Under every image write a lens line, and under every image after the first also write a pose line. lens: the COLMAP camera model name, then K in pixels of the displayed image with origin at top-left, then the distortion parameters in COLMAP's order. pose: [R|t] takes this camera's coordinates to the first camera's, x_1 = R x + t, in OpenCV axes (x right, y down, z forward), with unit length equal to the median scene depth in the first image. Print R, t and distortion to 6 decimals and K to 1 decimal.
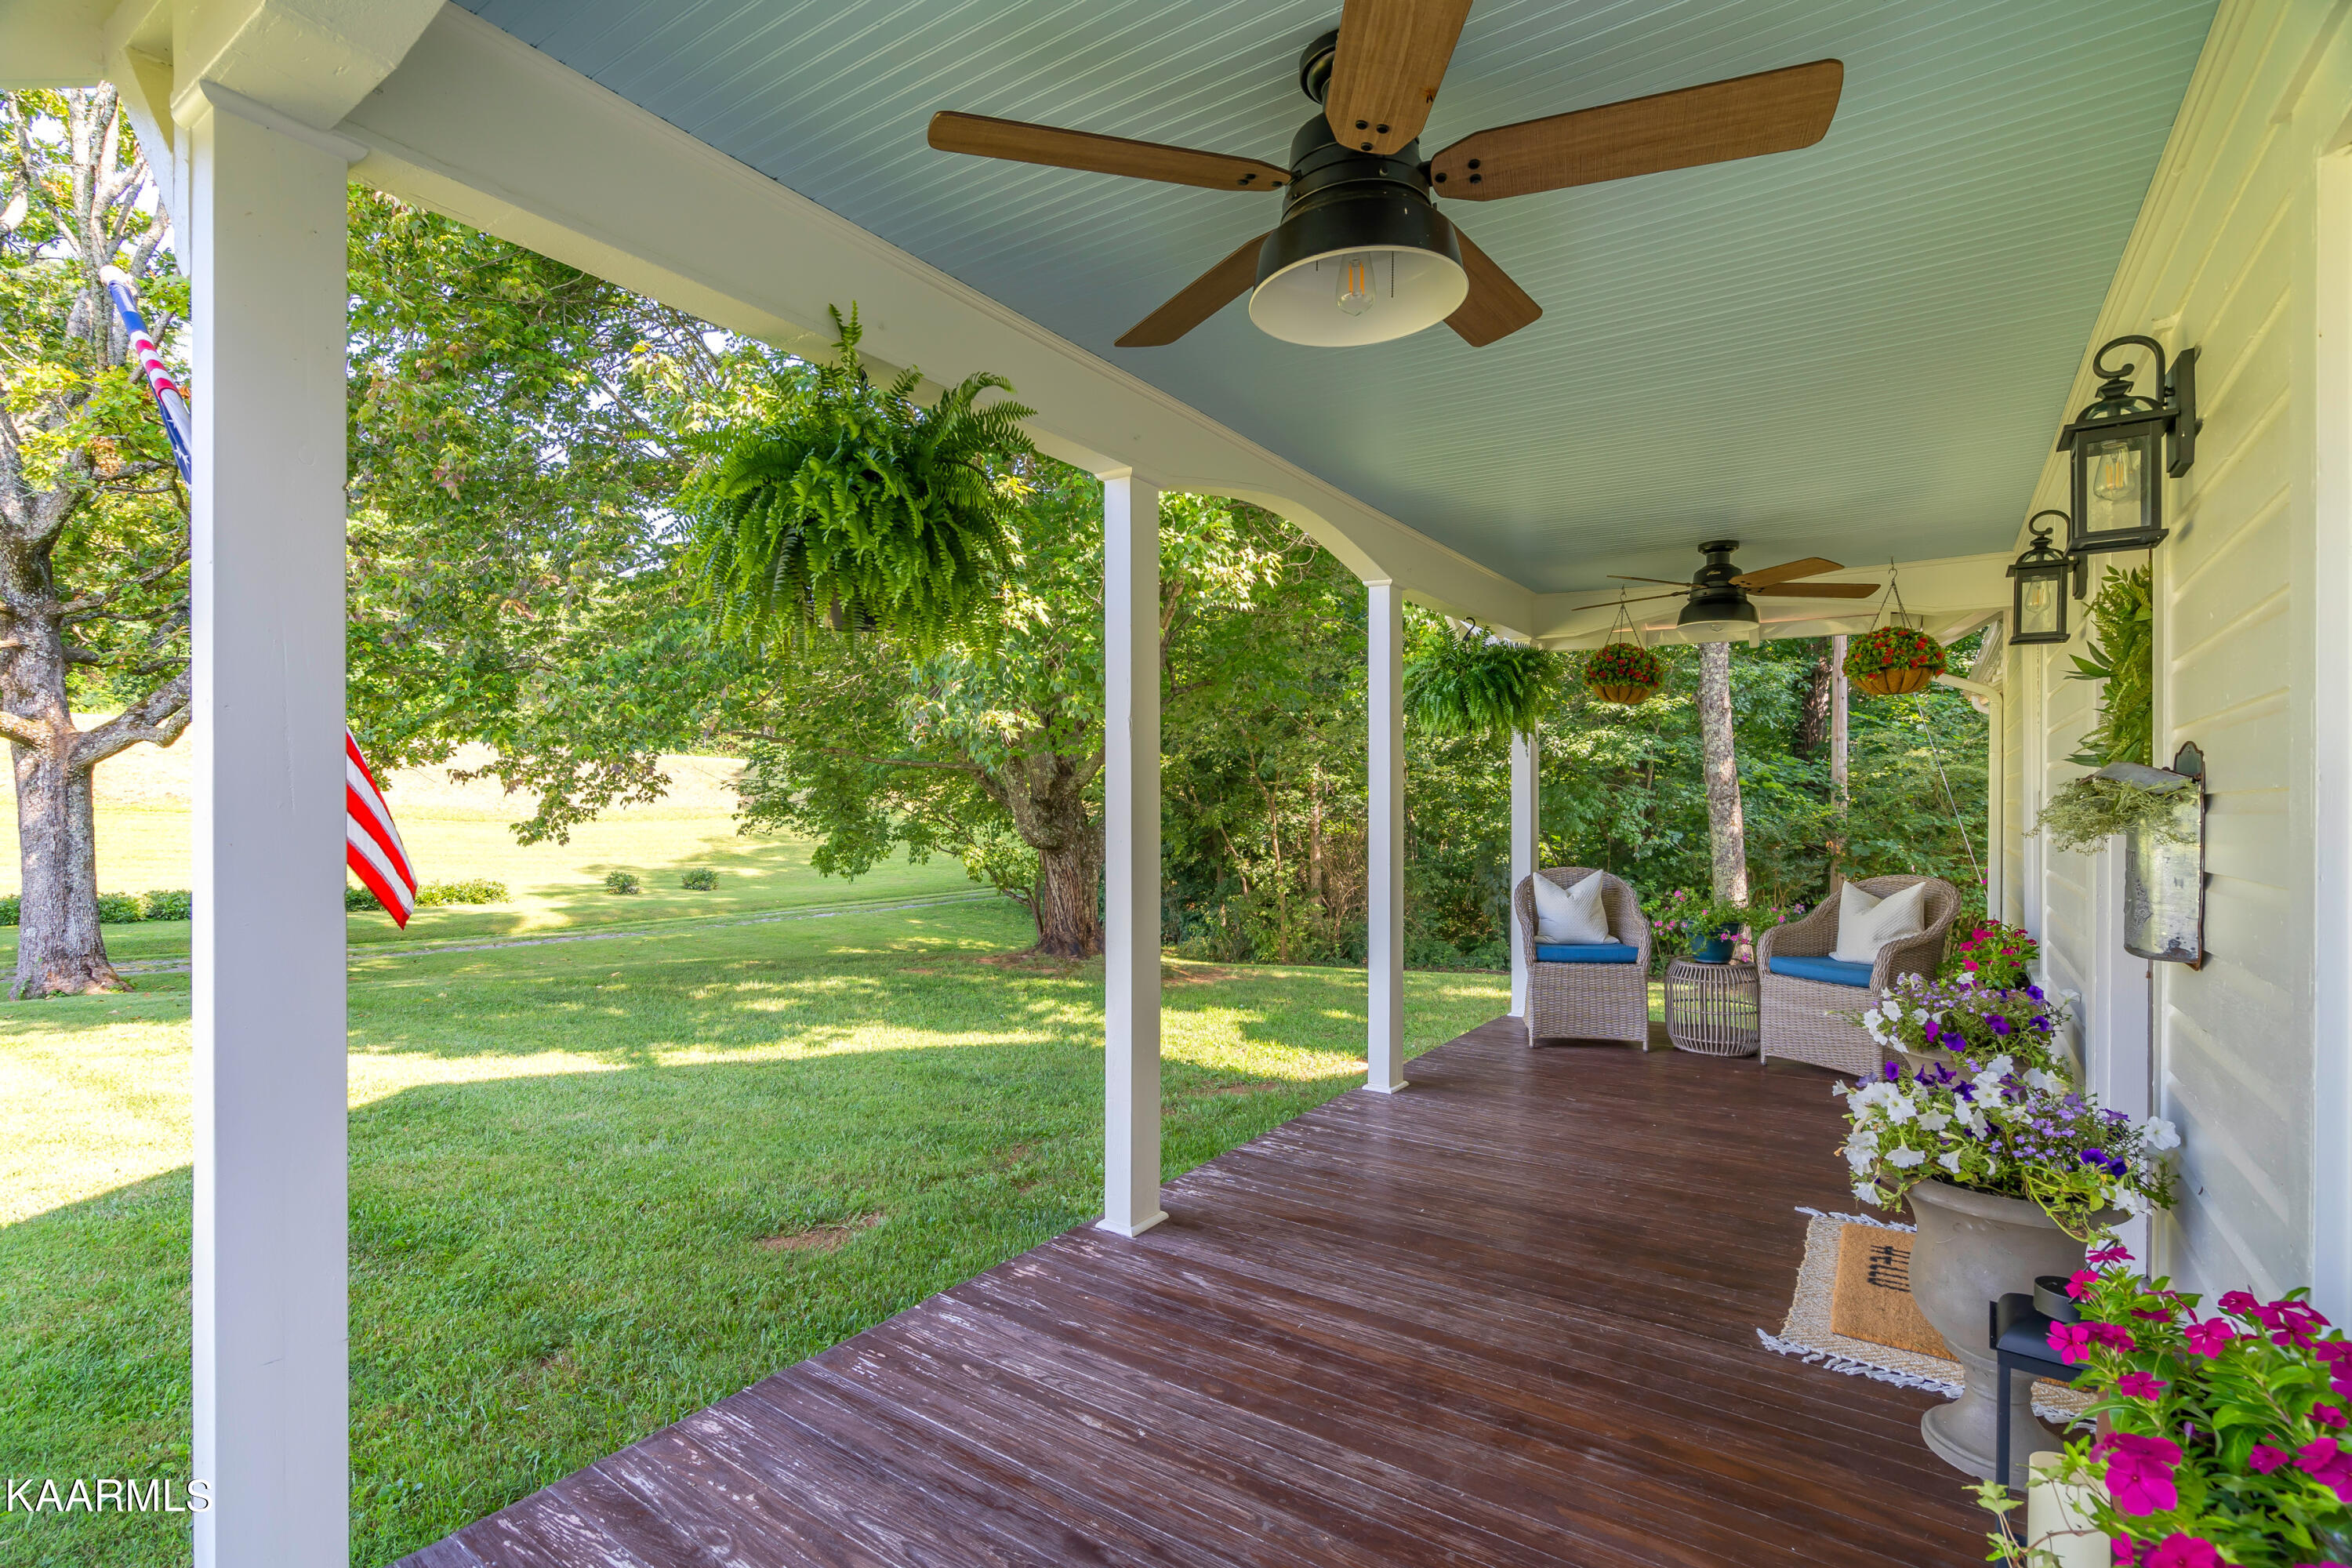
lens RADIAL K [[1077.7, 0, 1173.5], [0, 1077.7, 796.3], [0, 0, 1]] dist [-0.005341, 0.000374]
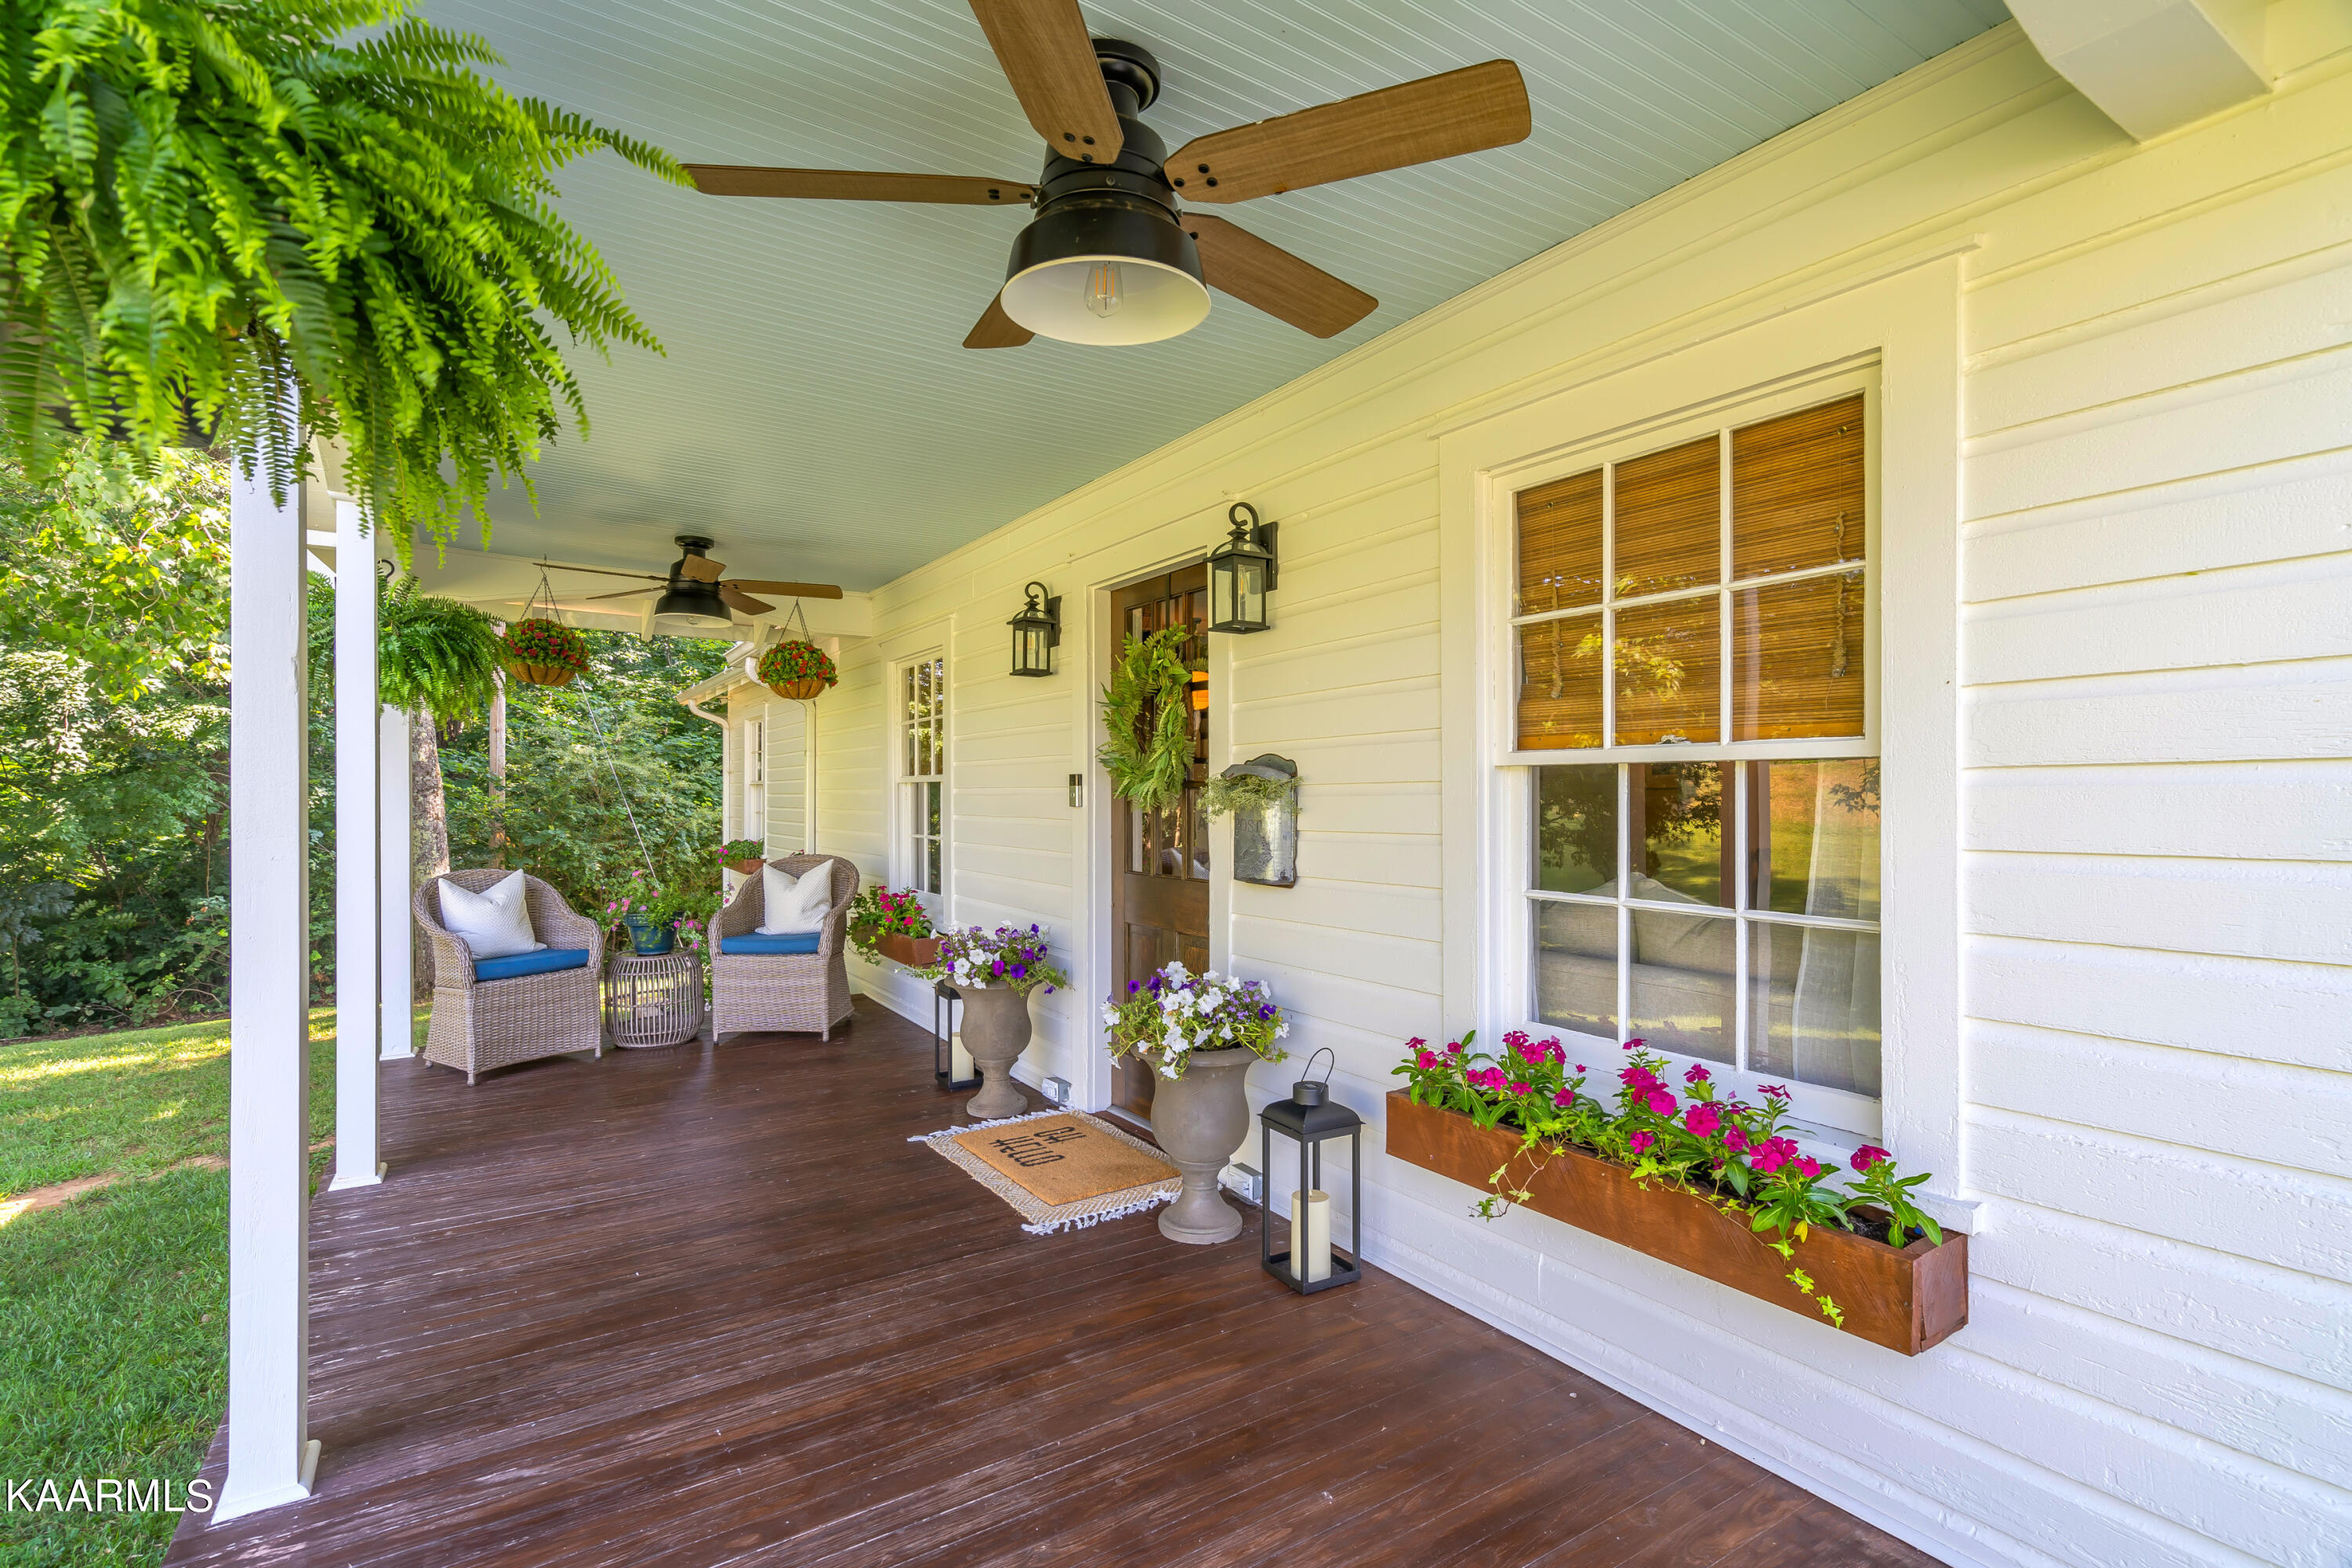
lens RADIAL K [[1077.7, 0, 1173.5], [0, 1077.7, 797.2], [0, 0, 1]] dist [-0.005341, 0.000374]
pose [[0.392262, -0.010682, 0.919792, -0.341240], [0.002786, 0.999942, 0.010424, -0.000329], [-0.919849, -0.001526, 0.392269, 0.247491]]
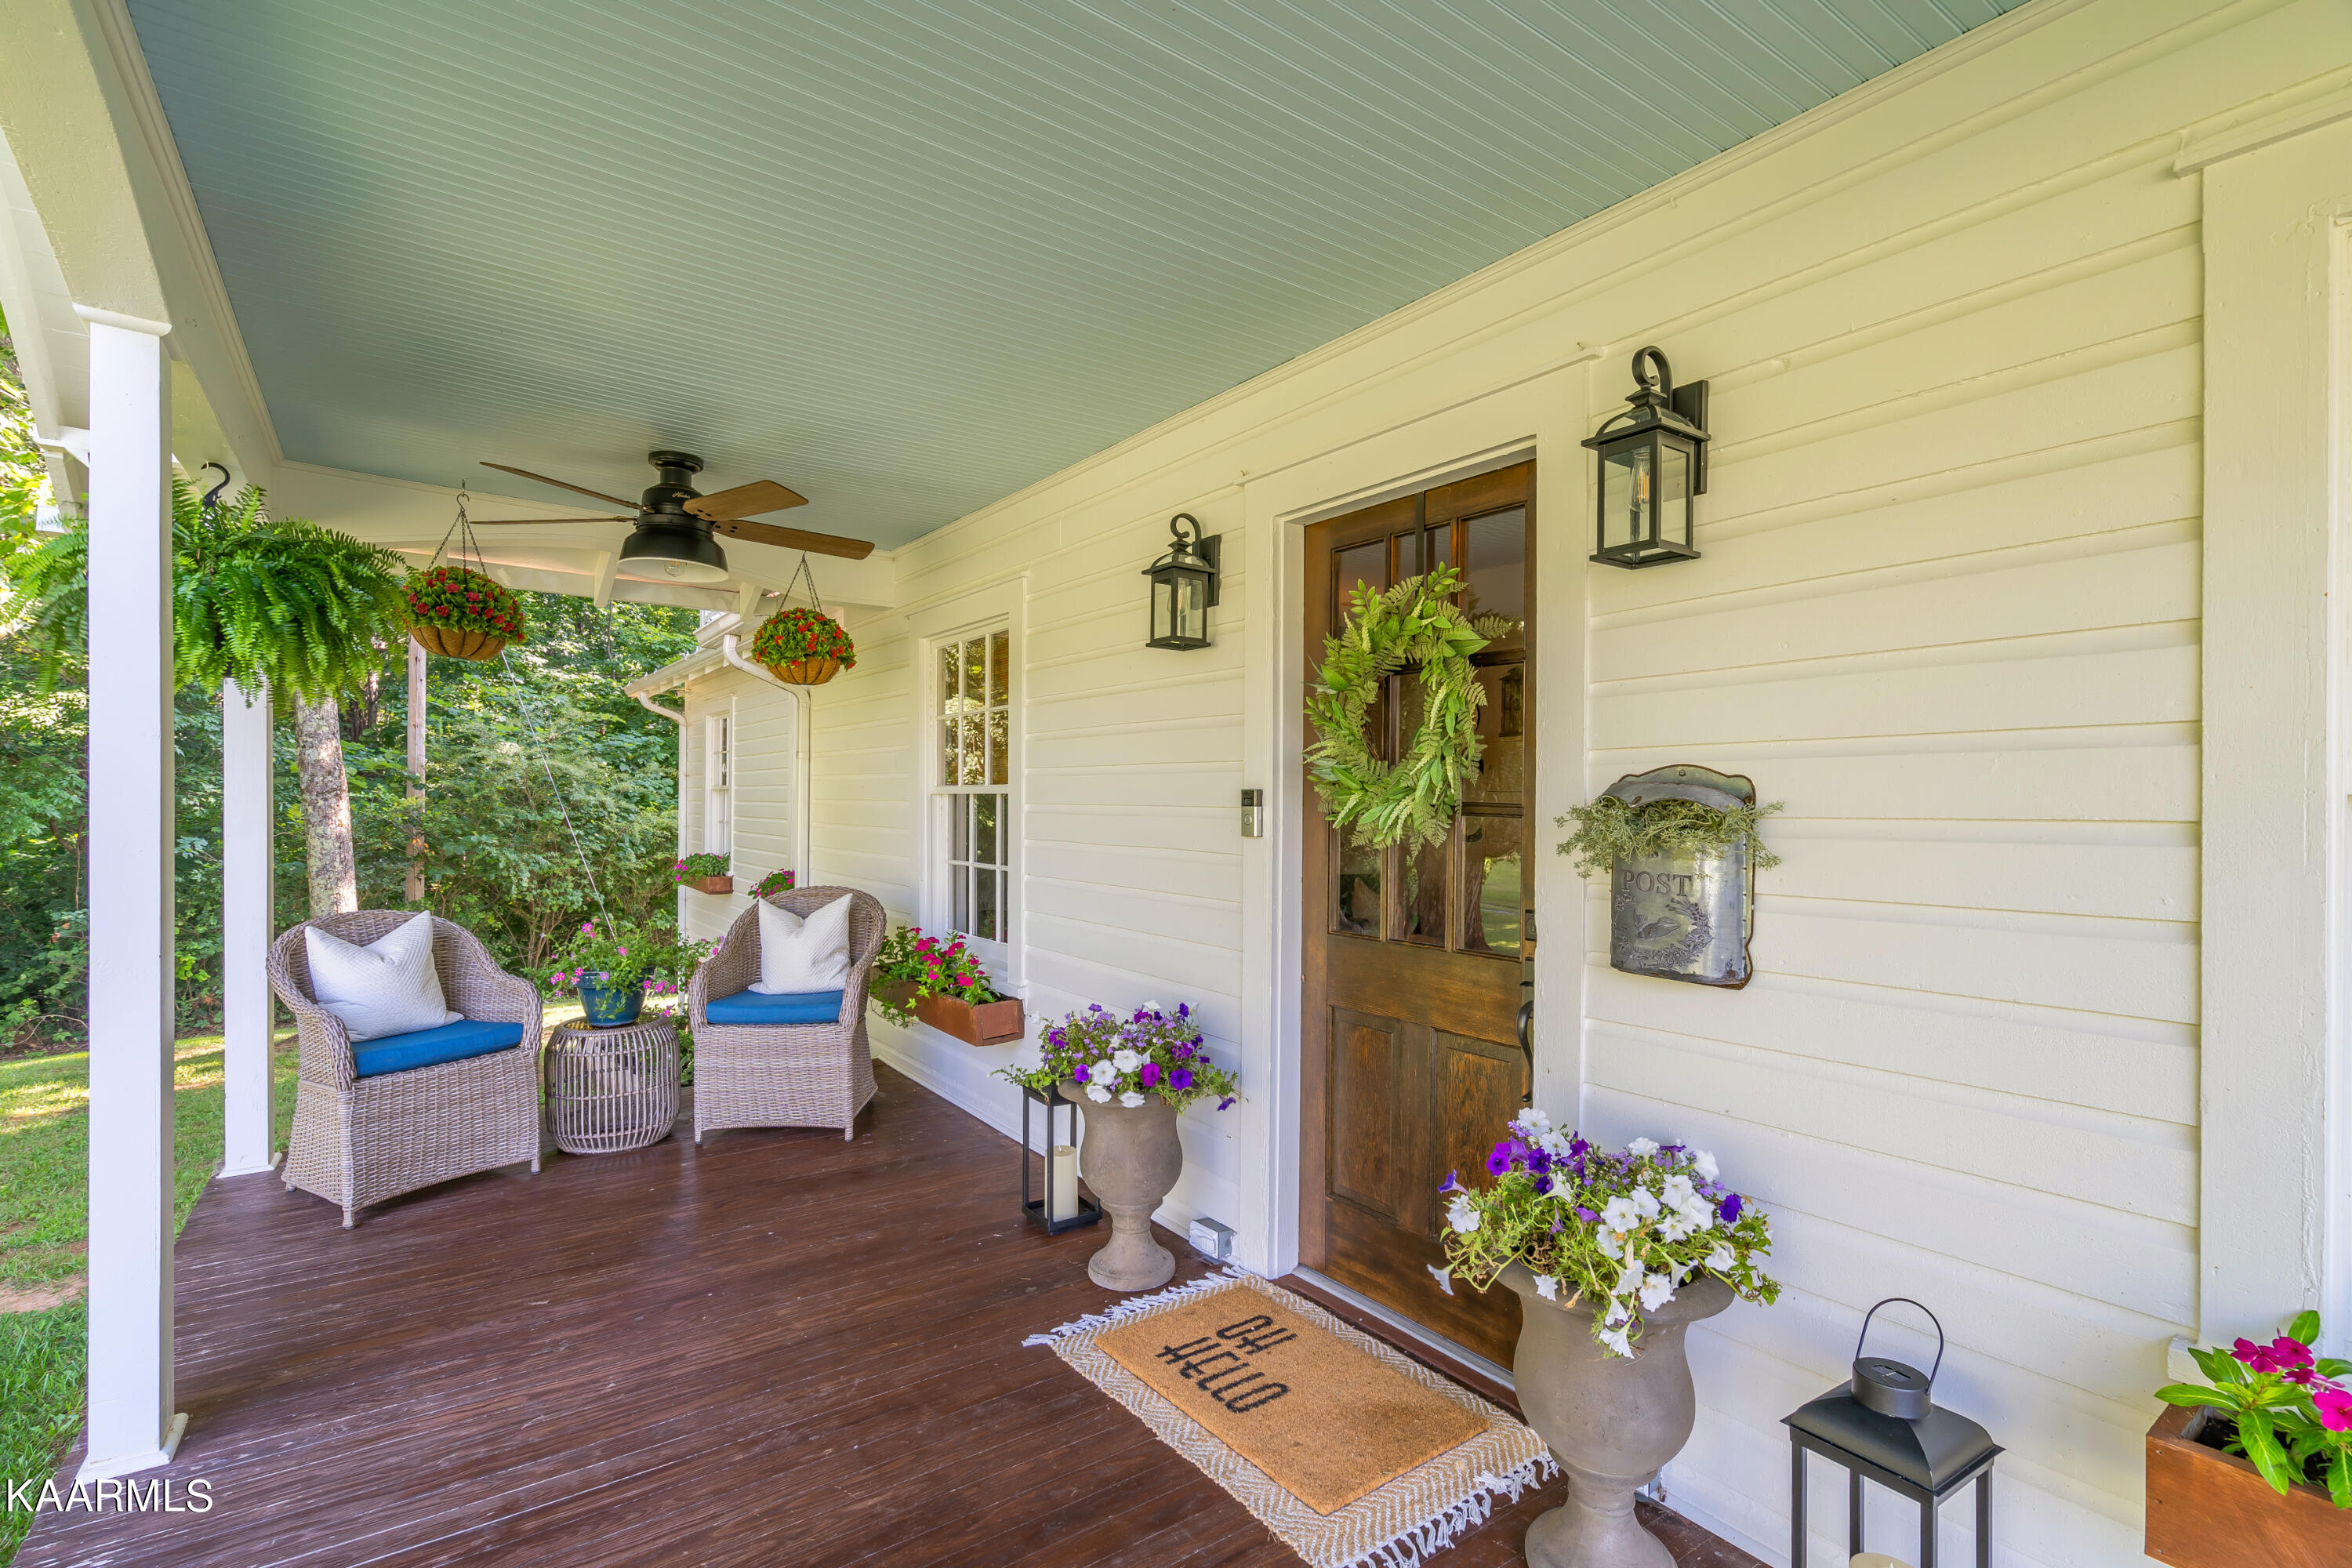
lens RADIAL K [[1077.7, 0, 1183.3], [0, 1077.7, 805.3], [0, 0, 1]] dist [-0.005341, 0.000374]
pose [[0.340698, -0.011777, 0.940099, -0.091677], [-0.004456, 0.999890, 0.014141, -0.012314], [-0.940162, -0.009007, 0.340608, 0.568087]]
